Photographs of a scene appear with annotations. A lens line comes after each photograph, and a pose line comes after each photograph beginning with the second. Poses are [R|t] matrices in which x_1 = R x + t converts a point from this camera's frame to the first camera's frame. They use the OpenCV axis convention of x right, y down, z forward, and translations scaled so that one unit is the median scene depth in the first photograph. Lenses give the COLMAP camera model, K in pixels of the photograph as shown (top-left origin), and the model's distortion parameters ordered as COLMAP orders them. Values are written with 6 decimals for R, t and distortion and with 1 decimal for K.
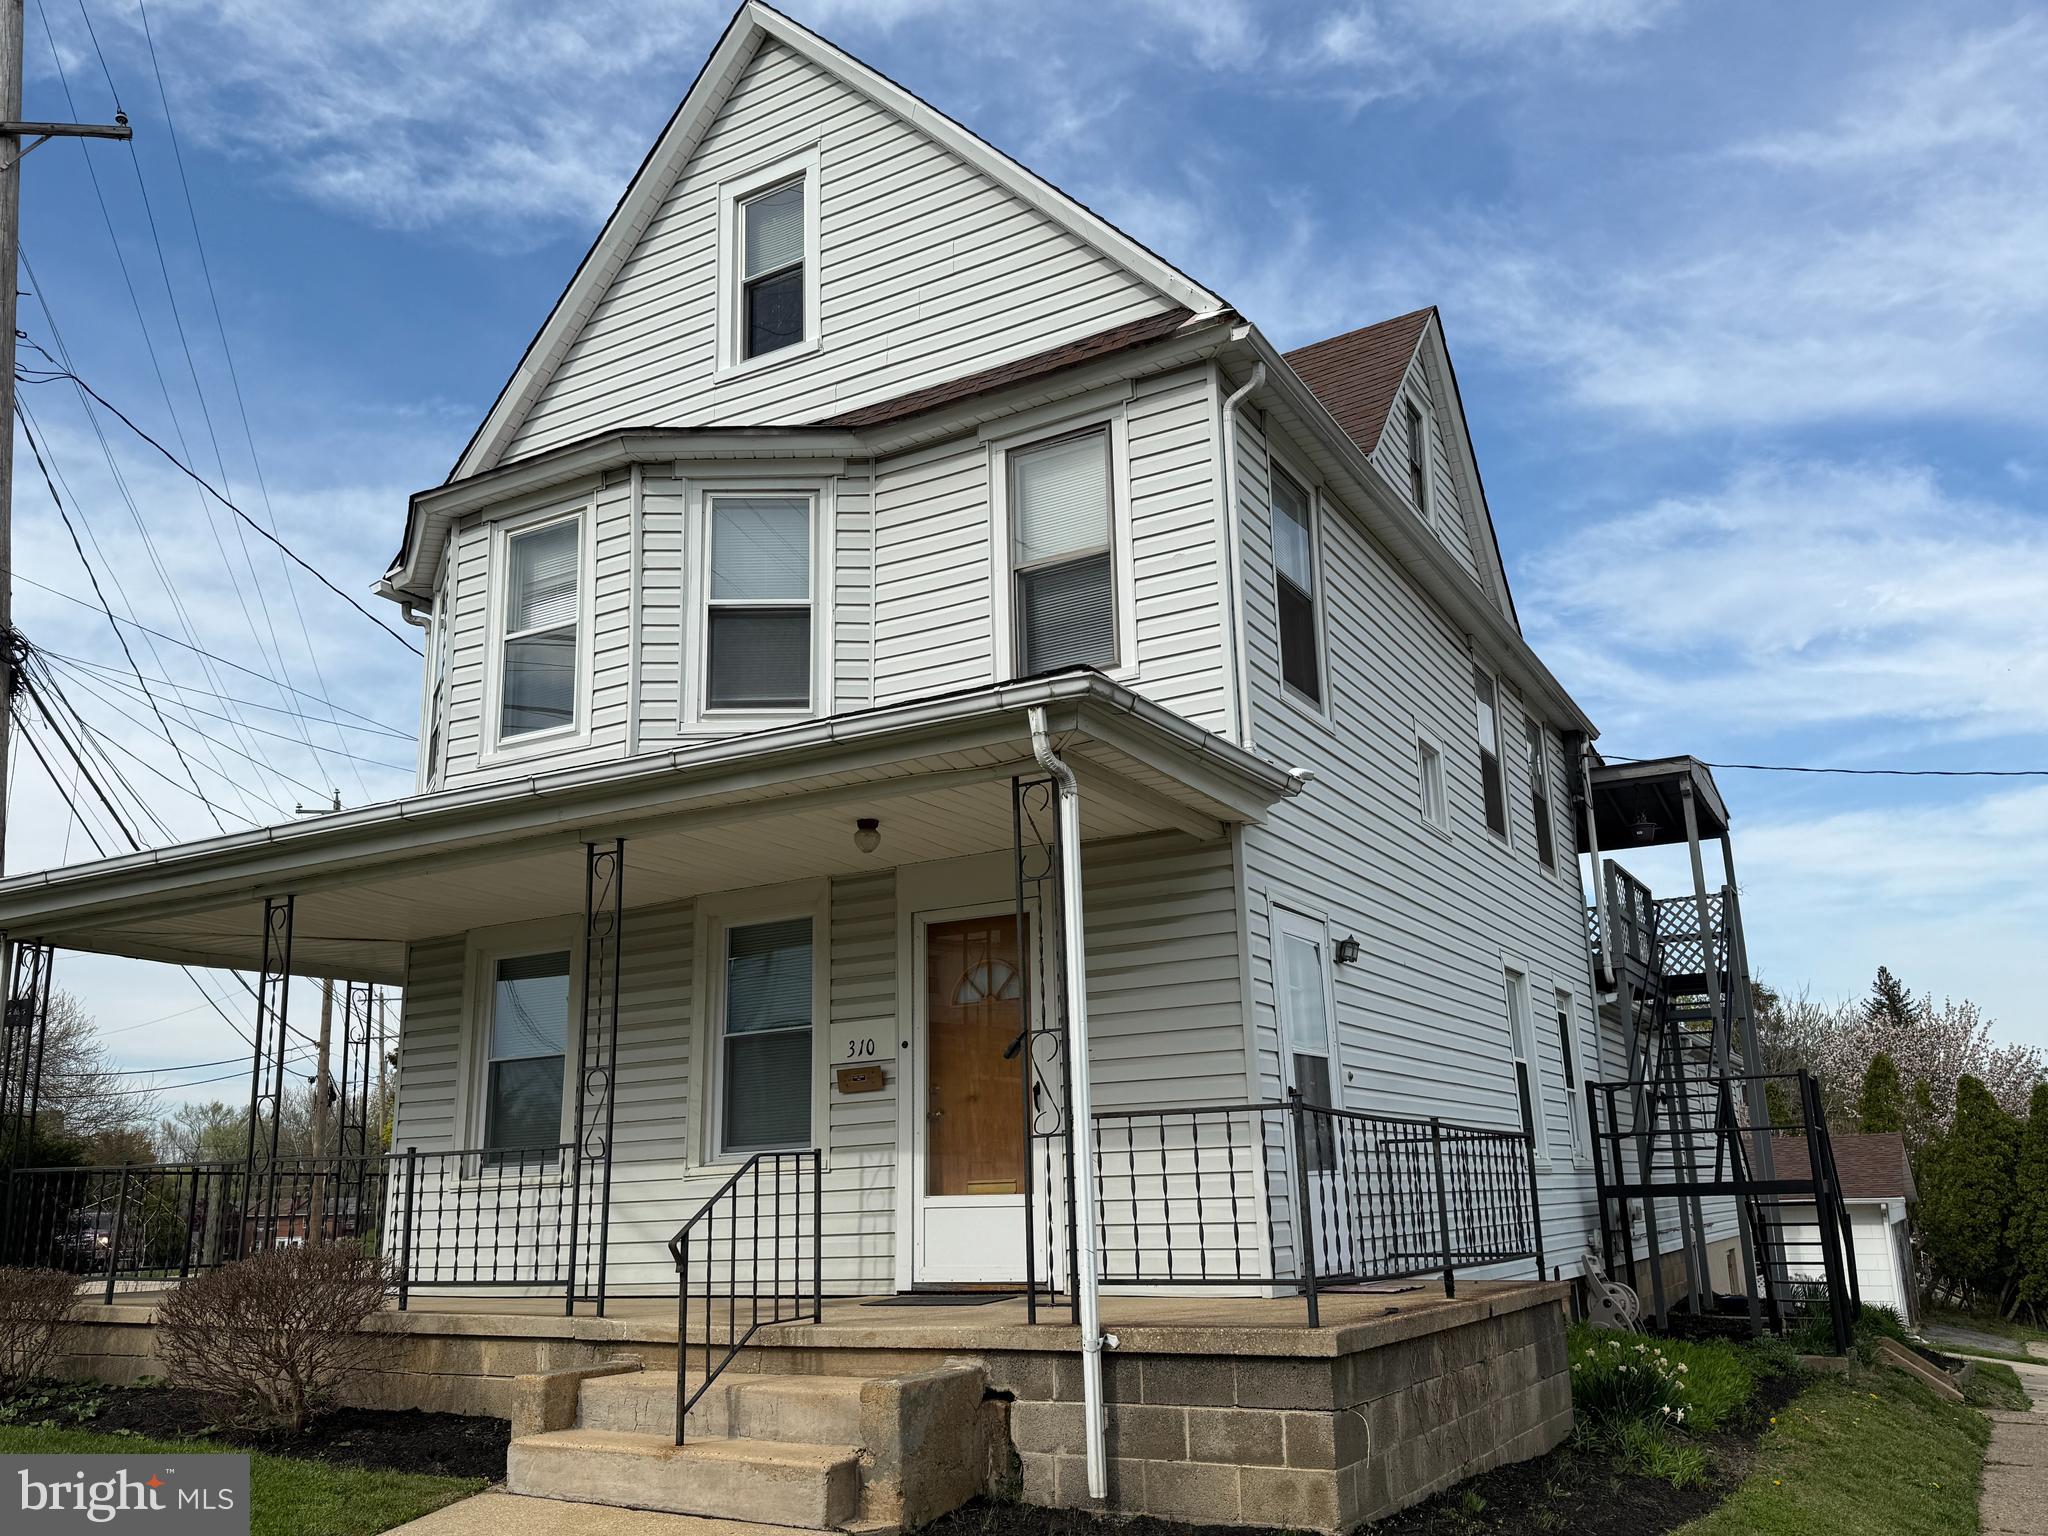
lens RADIAL K [[1632.4, 0, 1029.5], [0, 1632.4, 776.4], [0, 0, 1]] dist [0.114577, -0.192541]
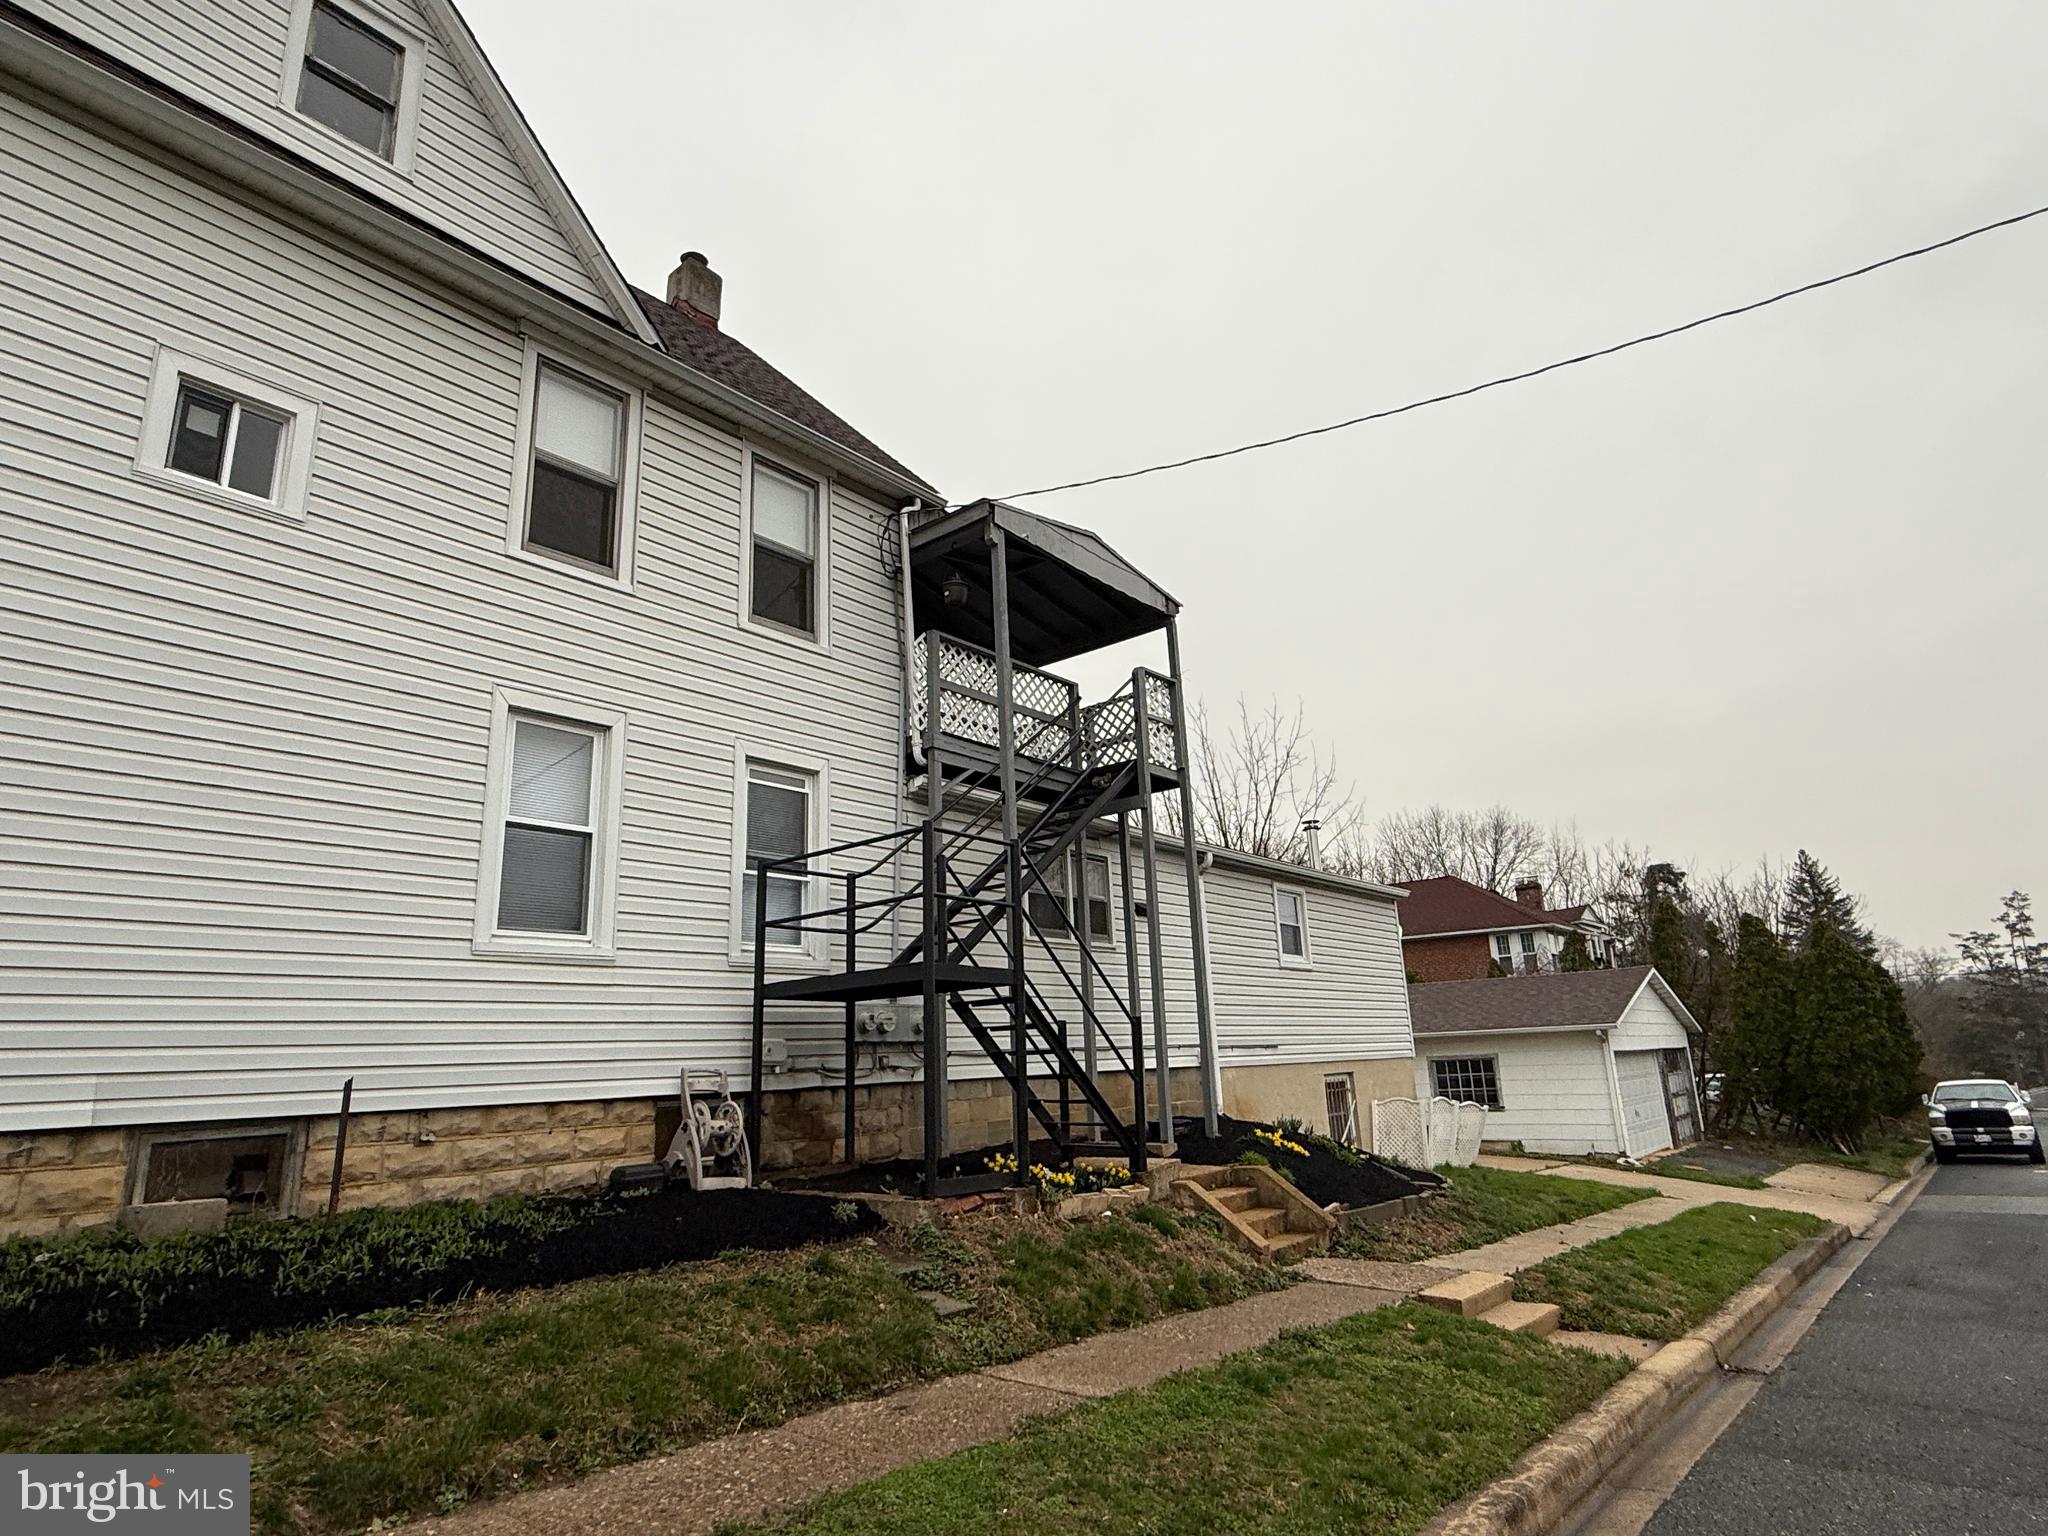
lens RADIAL K [[1129.8, 0, 1027.0], [0, 1129.8, 766.1], [0, 0, 1]] dist [-0.002485, 0.001120]
pose [[0.983358, -0.057798, -0.172239, 0.737398], [0.057475, 0.998323, -0.006868, 0.191079], [0.172348, -0.003146, 0.985031, 0.598484]]
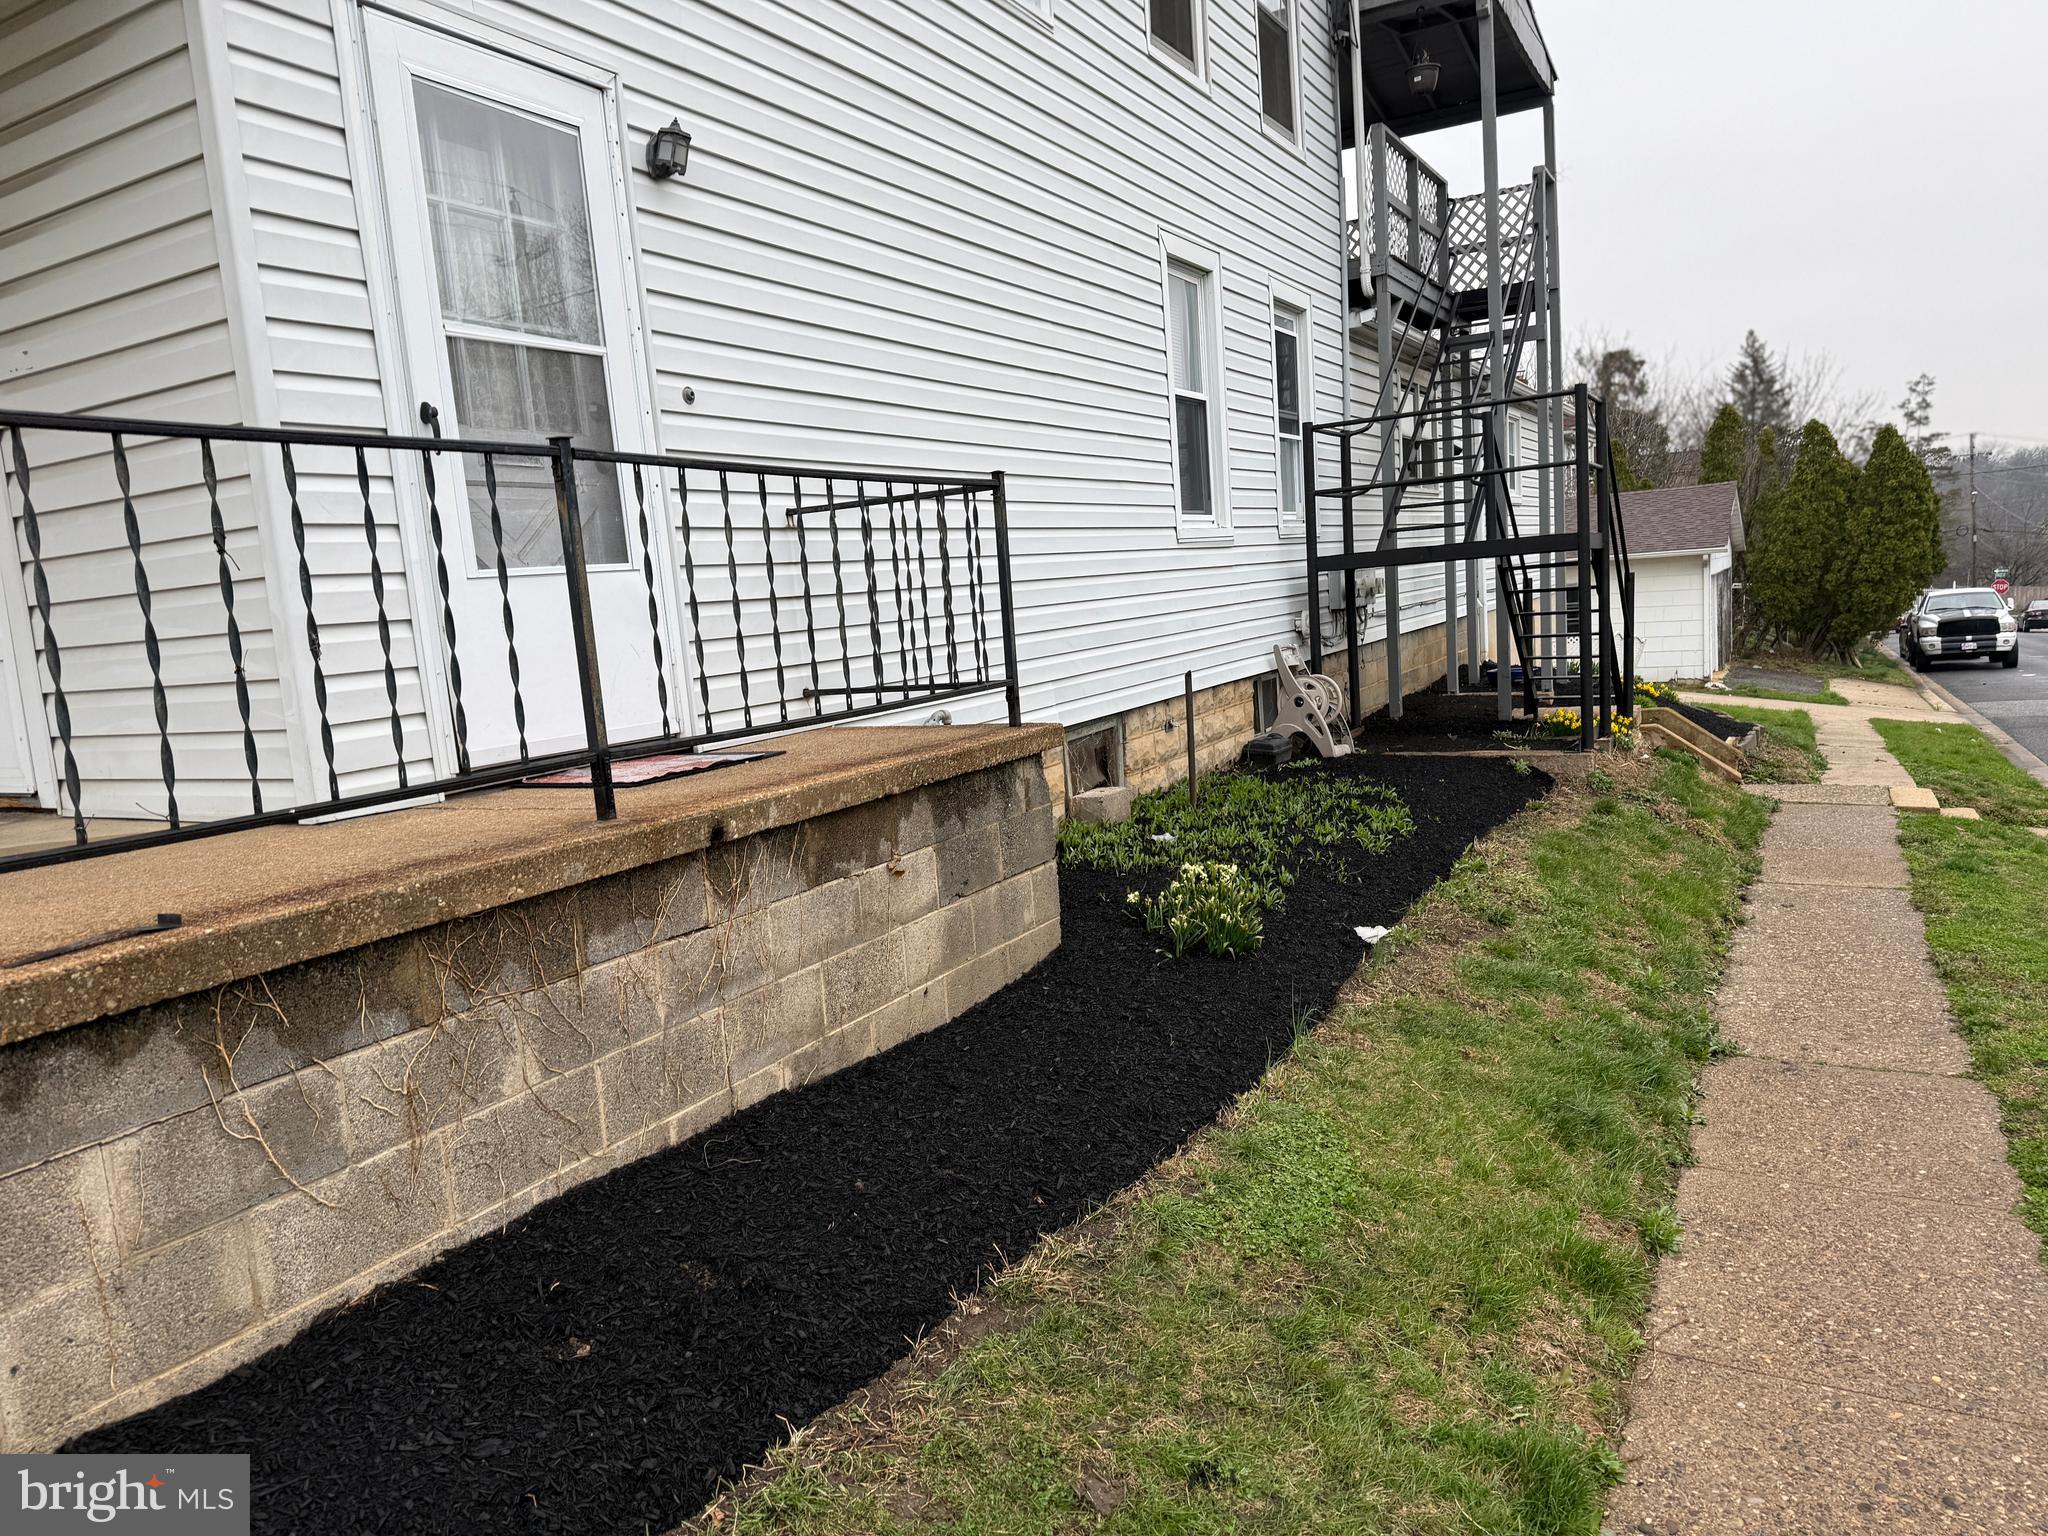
lens RADIAL K [[1411.1, 0, 1016.4], [0, 1411.1, 788.9], [0, 0, 1]] dist [0.089118, -0.127425]
pose [[0.998748, -0.050013, -0.000775, 0.252067], [0.046514, 0.922948, 0.382105, 0.106535], [-0.018395, -0.381663, 0.924119, 0.422409]]
